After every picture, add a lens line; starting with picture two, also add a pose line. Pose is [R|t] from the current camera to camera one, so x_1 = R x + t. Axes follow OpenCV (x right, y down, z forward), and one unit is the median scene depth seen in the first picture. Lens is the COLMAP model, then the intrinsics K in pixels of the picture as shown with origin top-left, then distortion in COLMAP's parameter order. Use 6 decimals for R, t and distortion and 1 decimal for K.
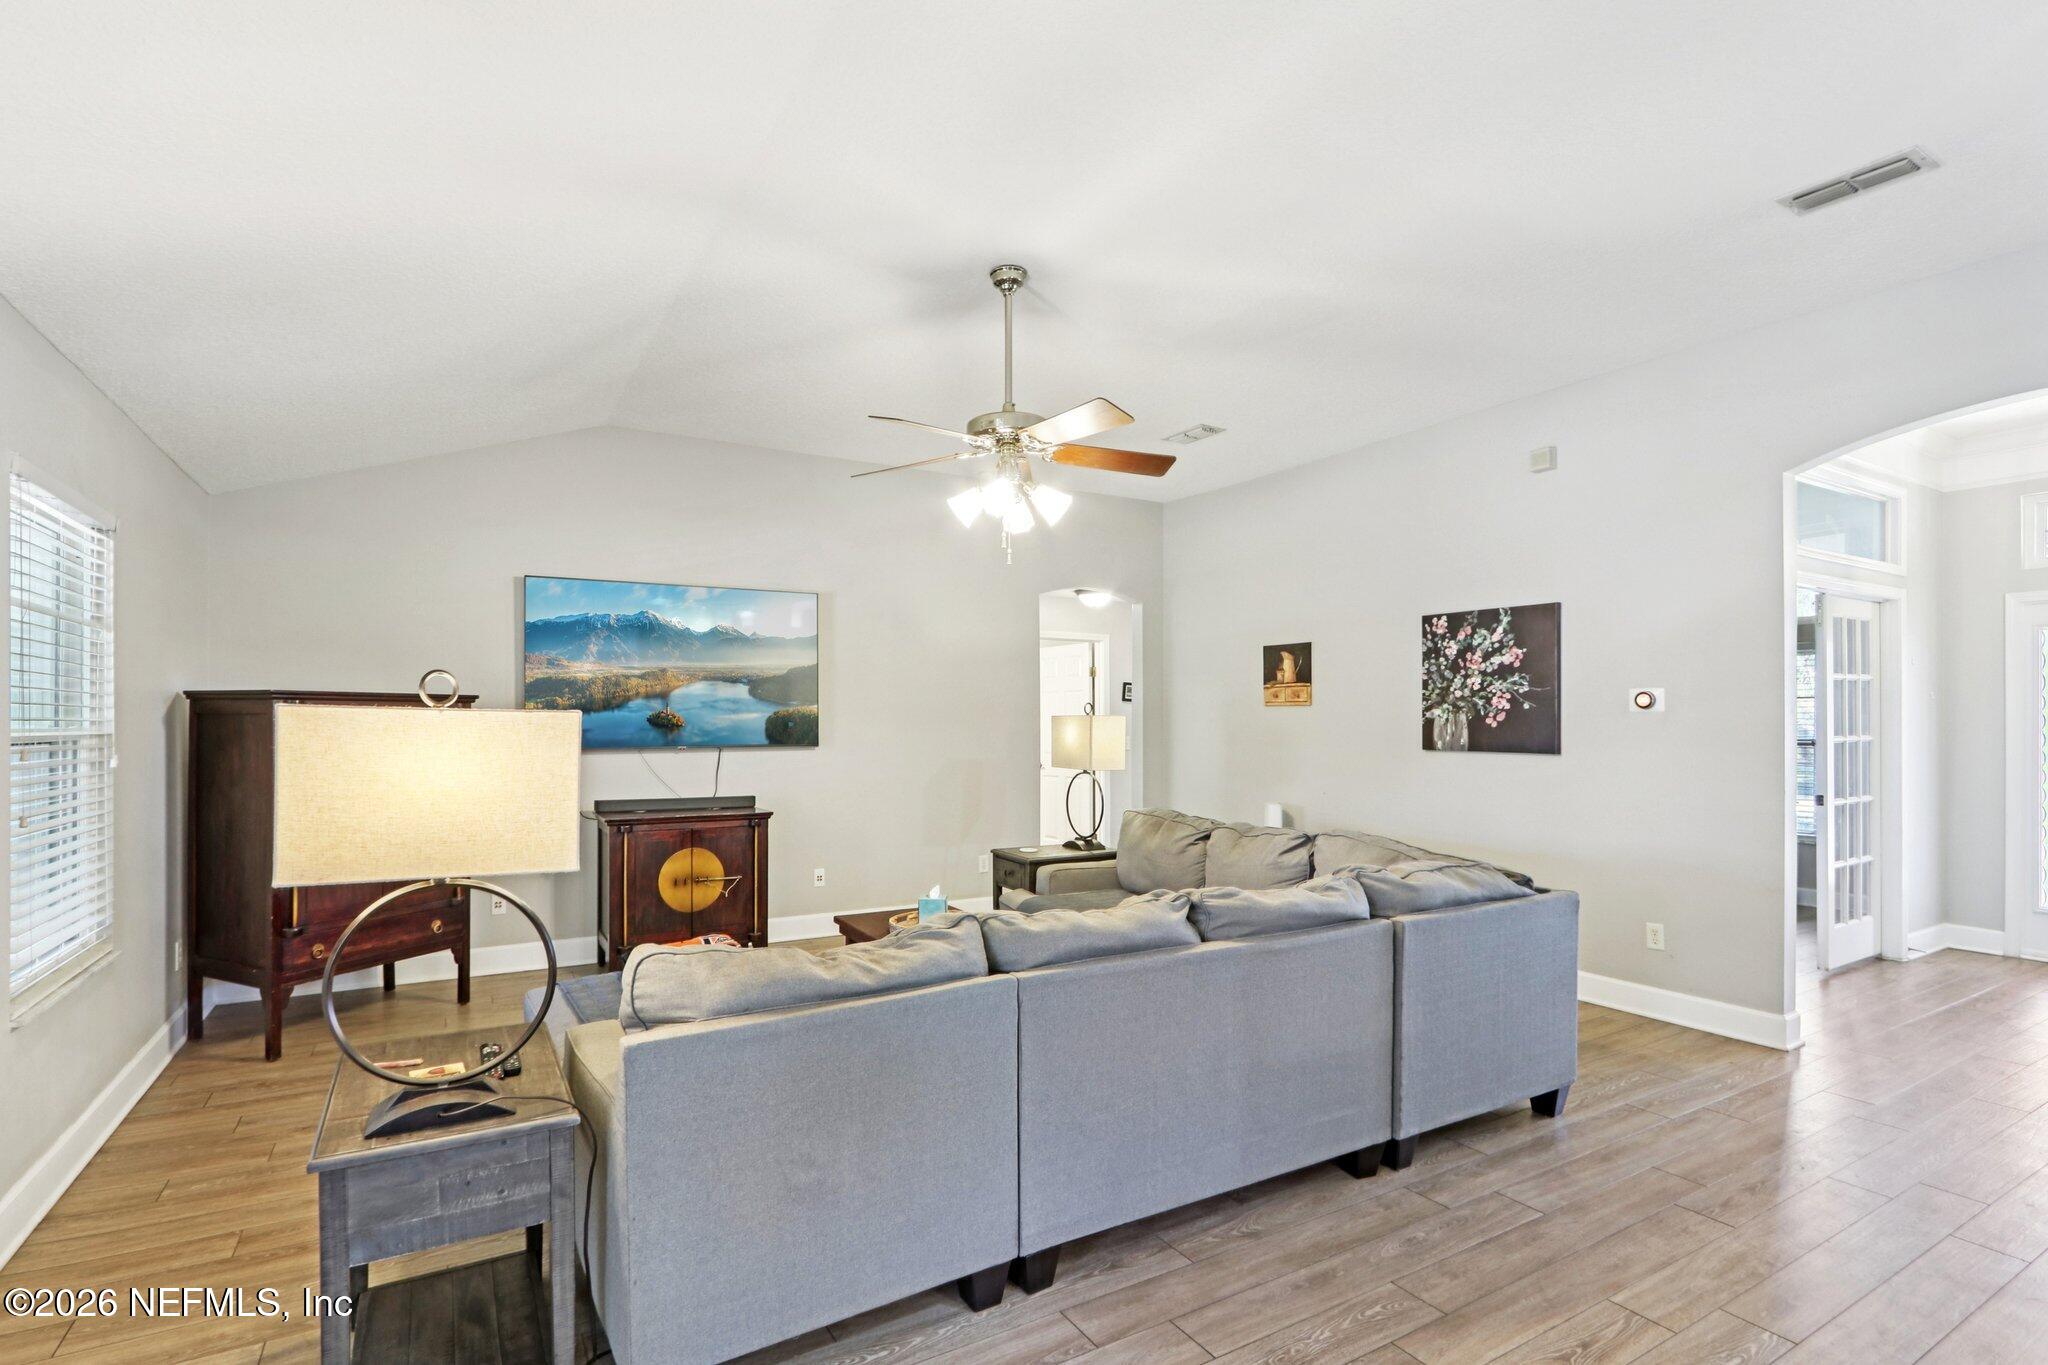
lens RADIAL K [[957.7, 0, 993.8], [0, 957.7, 701.5], [0, 0, 1]] dist [0.001578, -0.000170]
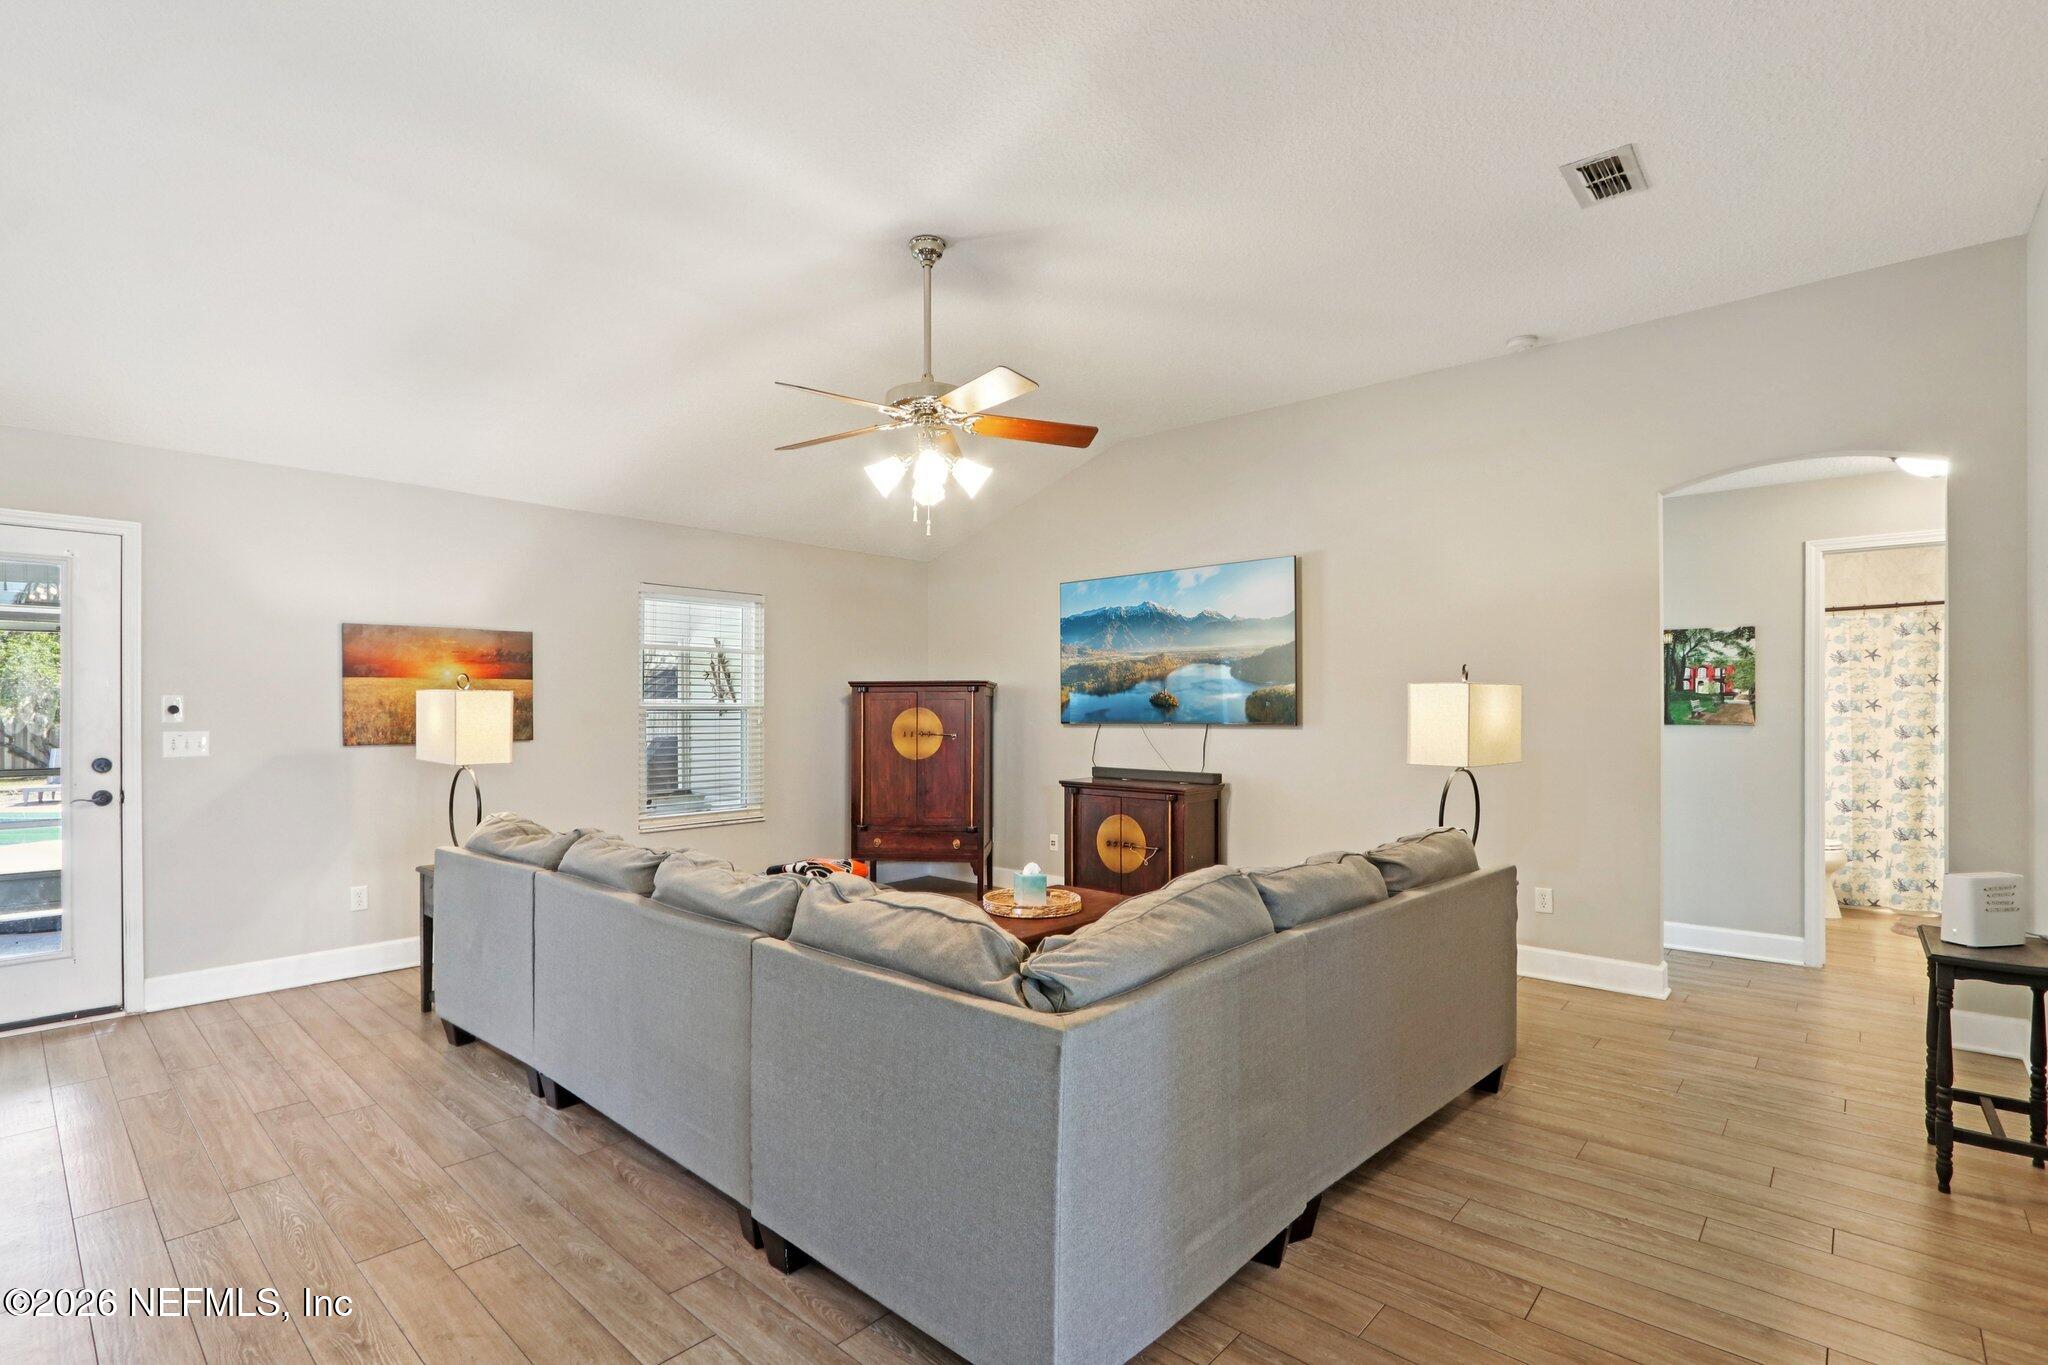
lens RADIAL K [[957.7, 0, 993.8], [0, 957.7, 701.5], [0, 0, 1]] dist [0.001578, -0.000170]
pose [[0.297610, -0.006205, -0.954667, 0.646009], [0.015508, 0.999878, -0.001665, 0.019852], [0.954562, -0.014309, 0.297670, 0.501431]]
